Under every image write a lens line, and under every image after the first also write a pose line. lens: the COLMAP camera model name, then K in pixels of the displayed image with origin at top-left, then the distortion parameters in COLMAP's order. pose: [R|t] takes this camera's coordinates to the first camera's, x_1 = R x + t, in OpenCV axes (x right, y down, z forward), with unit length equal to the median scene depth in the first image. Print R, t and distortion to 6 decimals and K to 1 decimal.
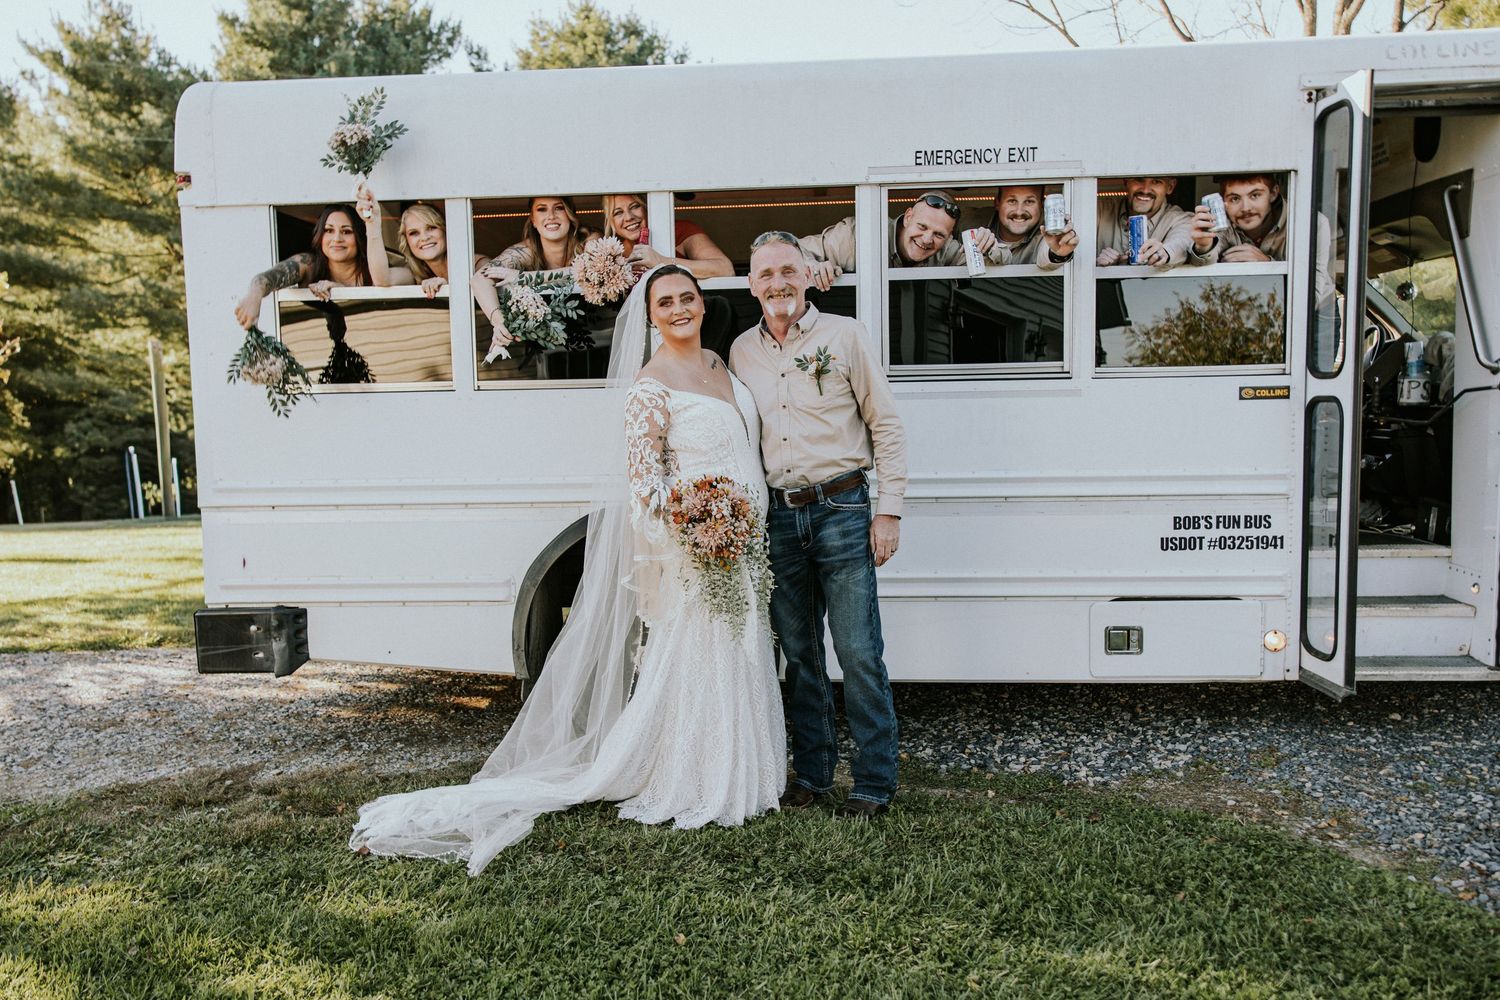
lens RADIAL K [[1163.3, 0, 750.0], [0, 1163.3, 500.0], [0, 0, 1]] dist [0.014025, -0.013088]
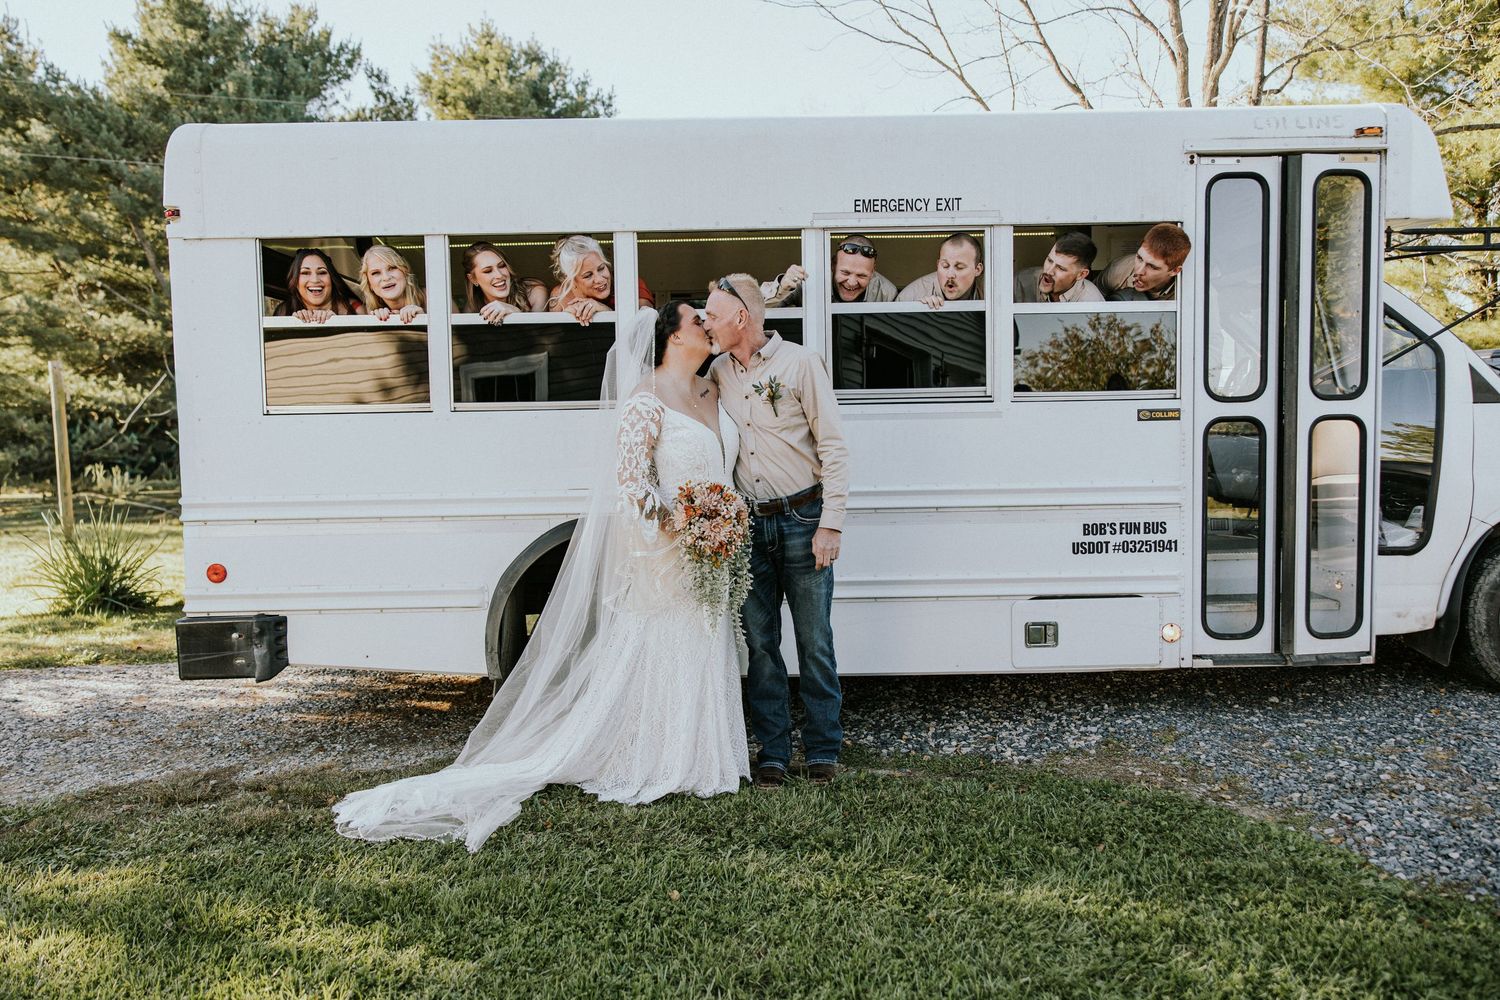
lens RADIAL K [[1171.7, 0, 734.2], [0, 1171.7, 484.4], [0, 0, 1]] dist [-0.000362, 0.001784]
pose [[0.996850, -0.003131, 0.079250, -0.063648], [0.005678, 0.999474, -0.031927, 0.010327], [-0.079108, 0.032276, 0.996343, -0.106587]]
